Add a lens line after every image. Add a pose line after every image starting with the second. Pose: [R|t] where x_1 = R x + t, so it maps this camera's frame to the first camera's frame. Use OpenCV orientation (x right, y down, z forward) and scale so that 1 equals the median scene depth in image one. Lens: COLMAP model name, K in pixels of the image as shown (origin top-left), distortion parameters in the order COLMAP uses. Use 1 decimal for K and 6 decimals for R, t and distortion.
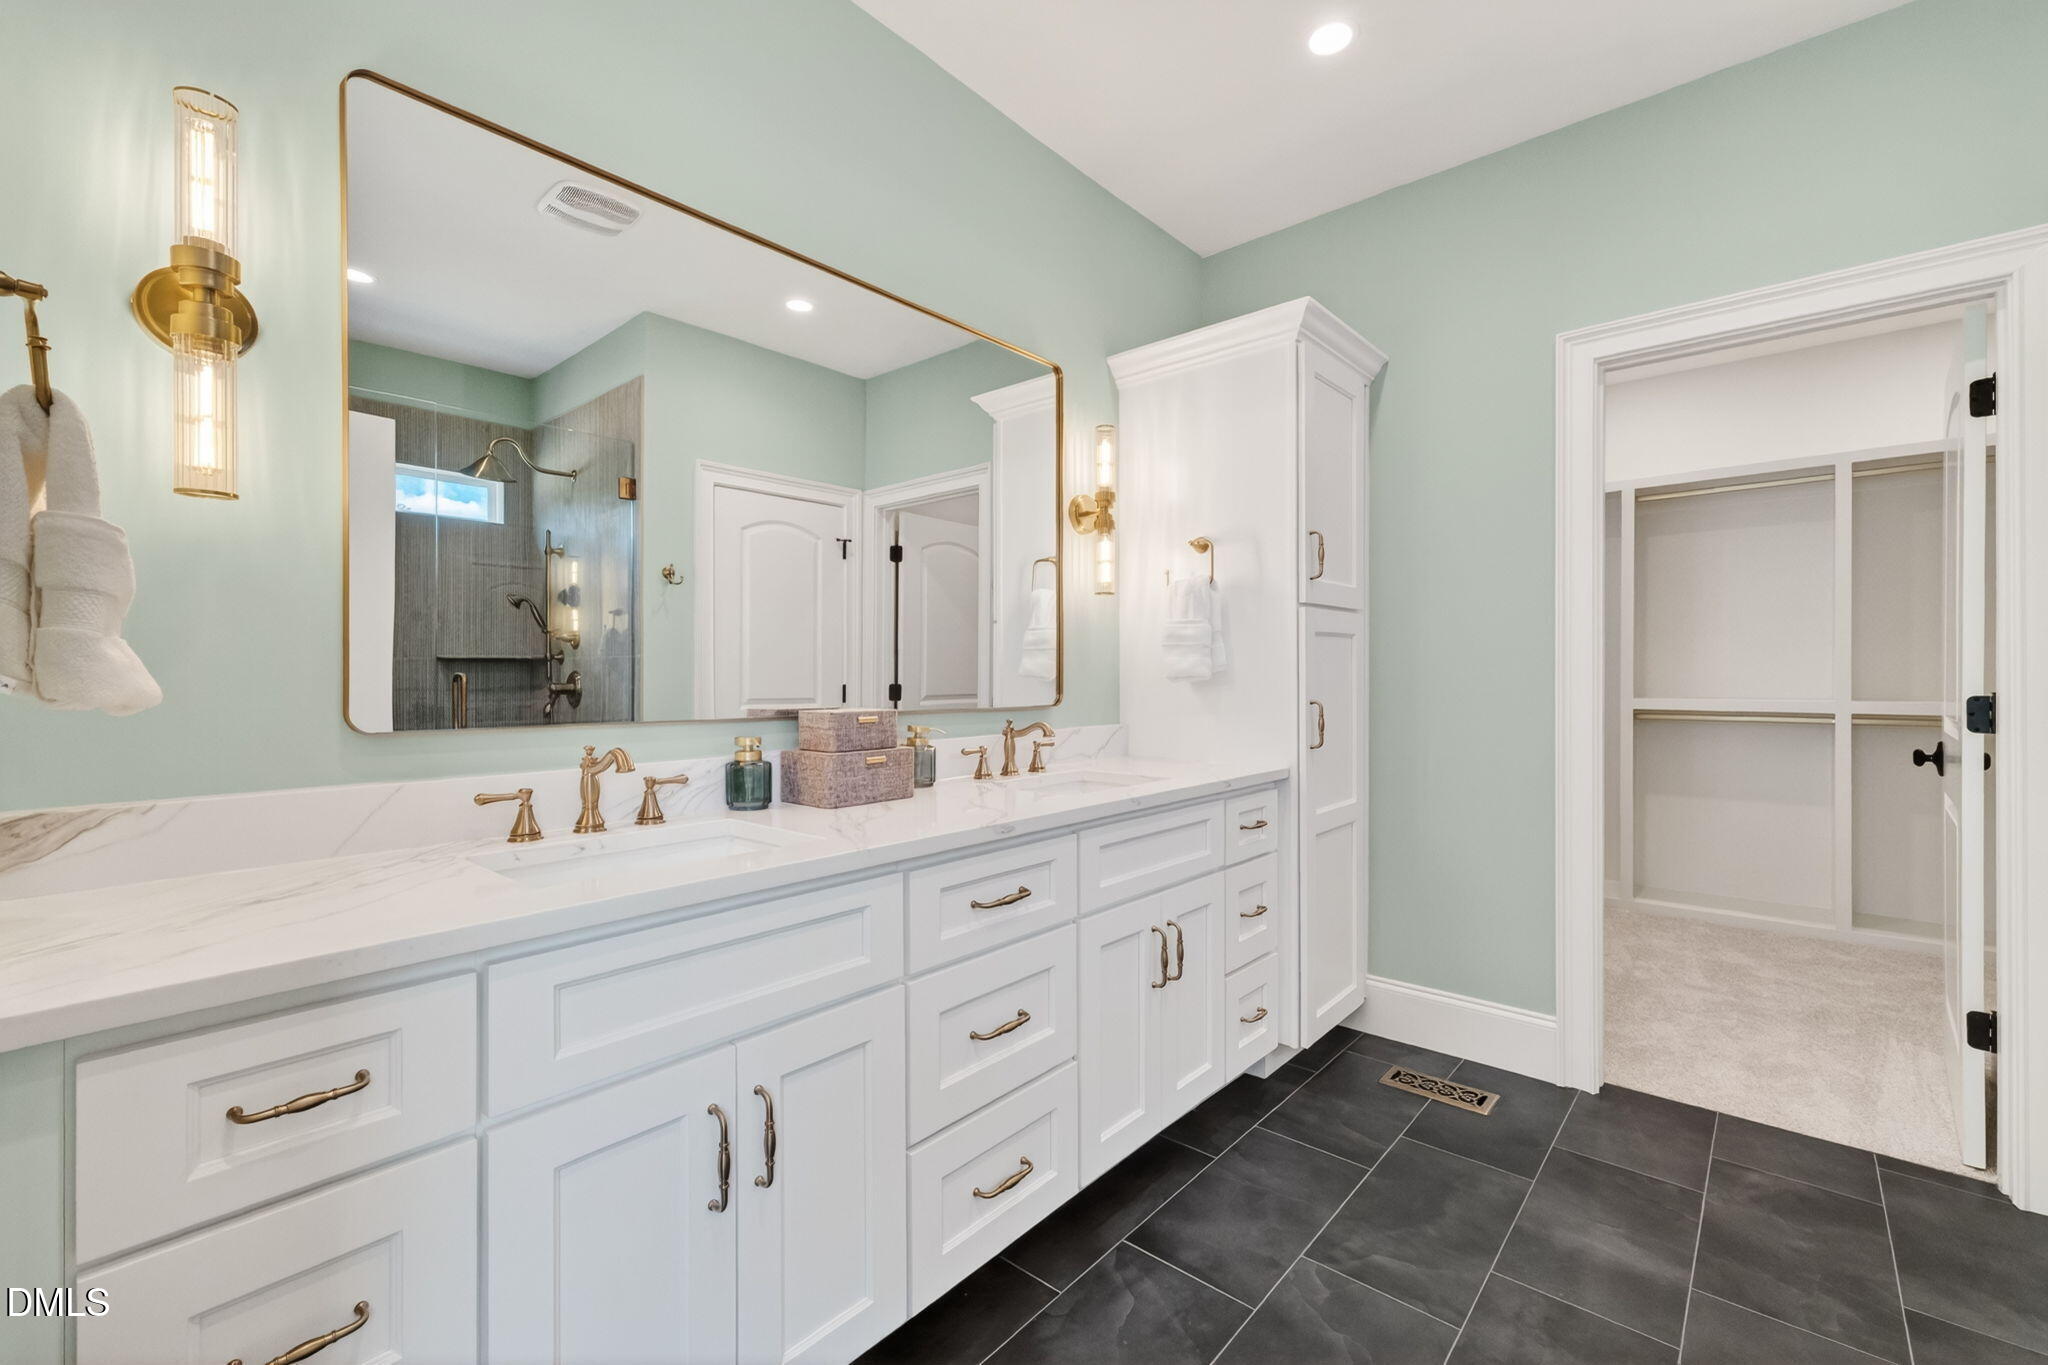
lens RADIAL K [[862.8, 0, 1032.9], [0, 862.8, 678.1], [0, 0, 1]] dist [0.001385, 0.000767]
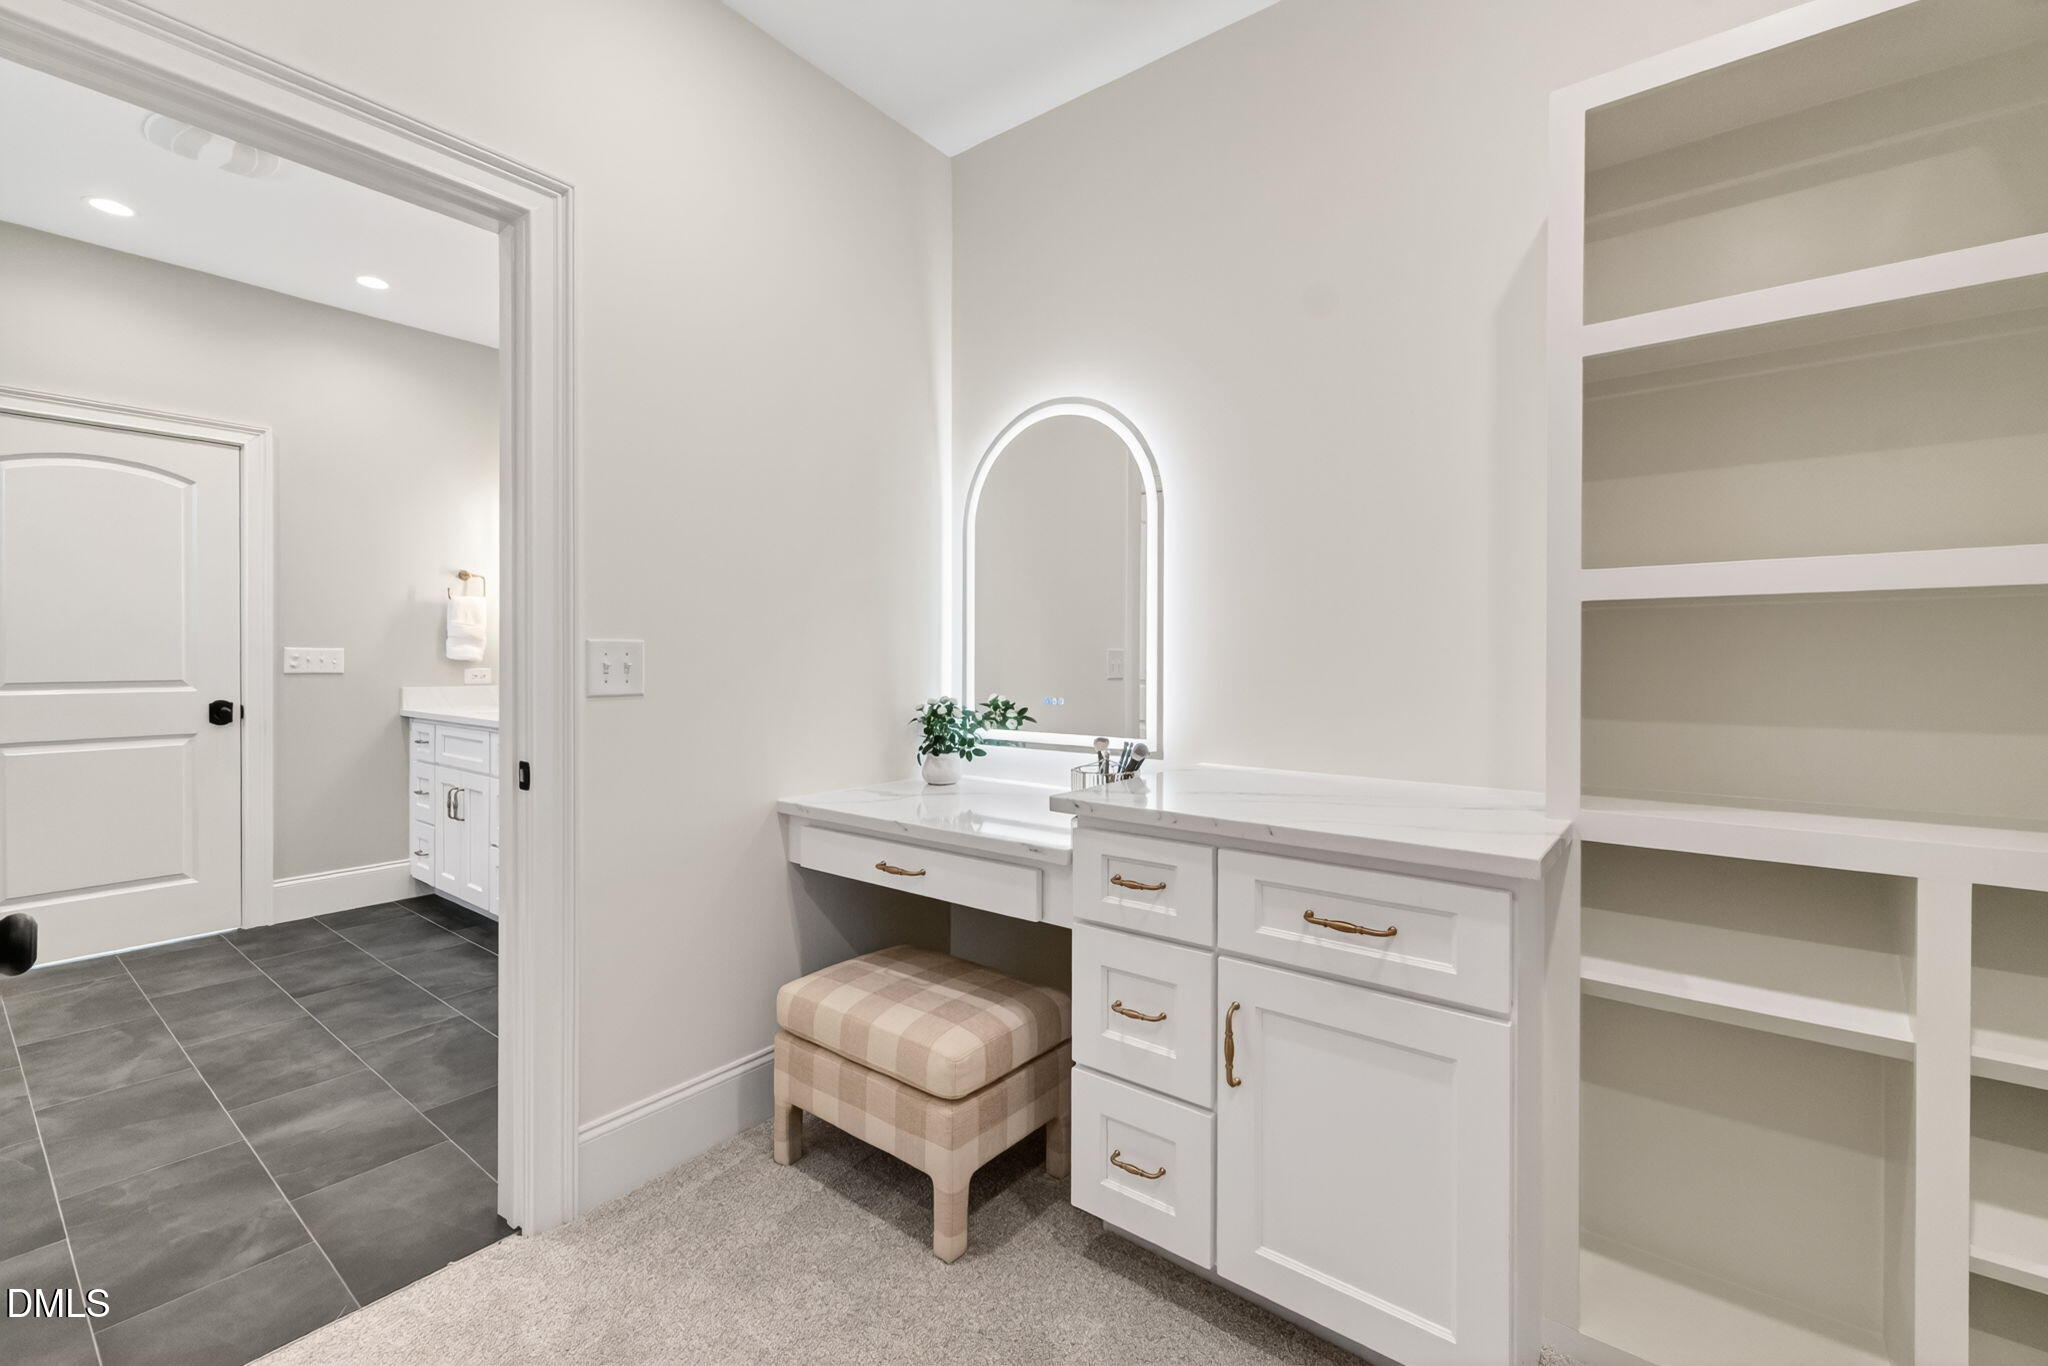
lens RADIAL K [[862.8, 0, 1039.3], [0, 862.8, 669.5], [0, 0, 1]] dist [0.001385, 0.000767]
pose [[0.063779, 0.019238, -0.997779, 1.961376], [-0.003863, 0.999811, 0.019030, -0.010110], [0.997957, 0.002641, 0.063841, 1.954389]]
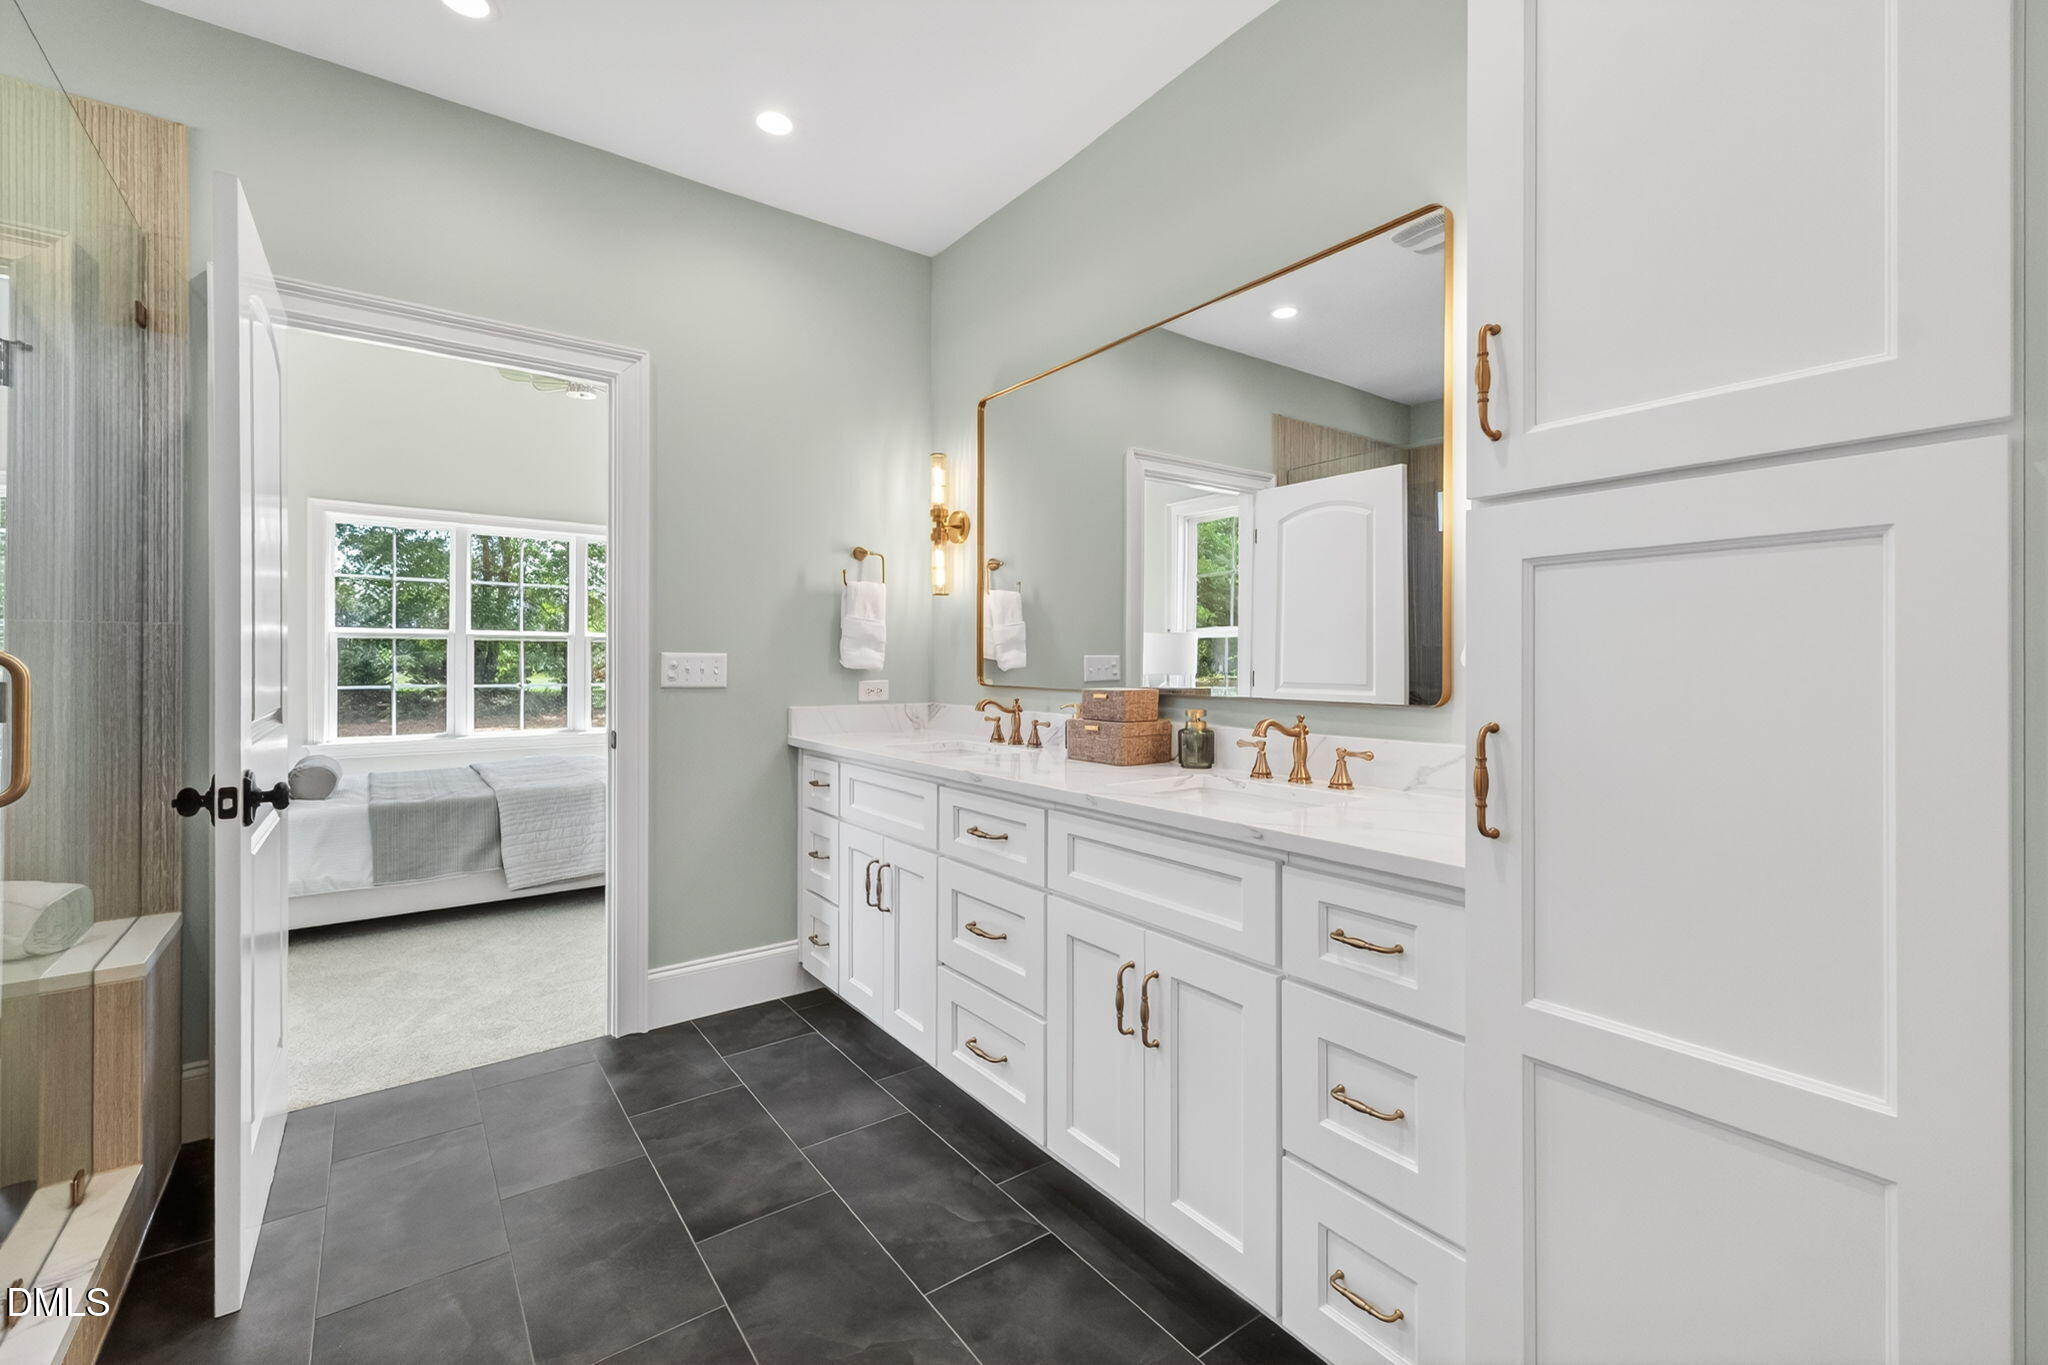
lens RADIAL K [[862.8, 0, 1026.1], [0, 862.8, 662.9], [0, 0, 1]] dist [0.001385, 0.000767]
pose [[-0.213247, 0.007472, -0.976970, 1.095369], [0.000391, 0.999971, 0.007563, -0.009517], [0.976998, 0.001230, -0.213243, 1.206690]]
